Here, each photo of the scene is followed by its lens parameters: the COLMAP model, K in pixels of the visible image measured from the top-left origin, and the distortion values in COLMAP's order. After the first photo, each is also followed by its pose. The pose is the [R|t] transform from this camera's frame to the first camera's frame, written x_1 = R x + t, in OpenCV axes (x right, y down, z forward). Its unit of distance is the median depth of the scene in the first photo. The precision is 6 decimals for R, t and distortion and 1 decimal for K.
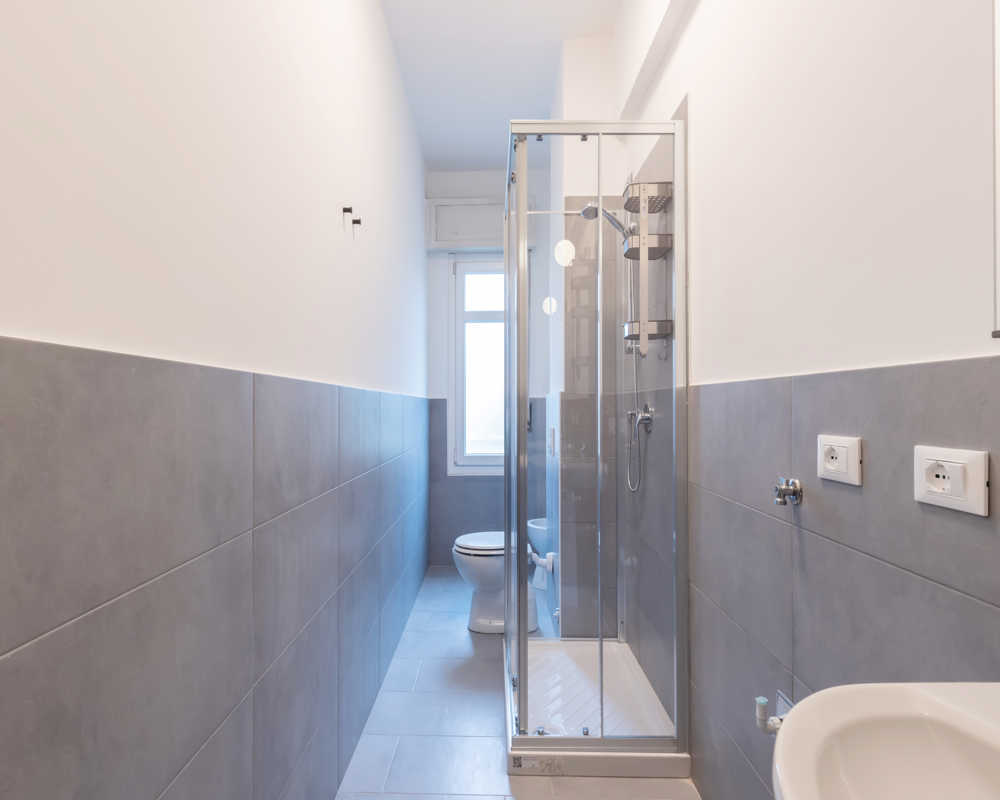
lens RADIAL K [[478.4, 0, 487.7], [0, 478.4, 403.7], [0, 0, 1]] dist [0.007607, -0.000007]
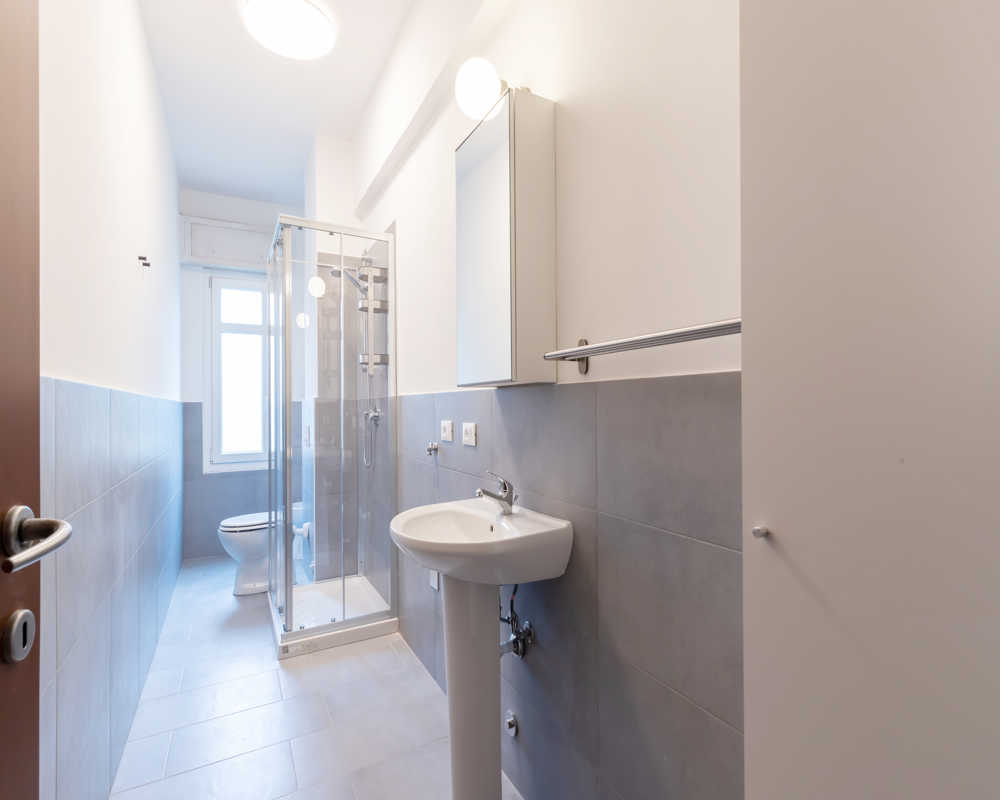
lens RADIAL K [[478.4, 0, 487.7], [0, 478.4, 403.7], [0, 0, 1]] dist [0.007607, -0.000007]
pose [[0.875803, -0.002395, 0.482662, -0.071113], [0.004508, 0.999985, -0.003218, -0.001619], [-0.482647, 0.004994, 0.875801, -0.408802]]
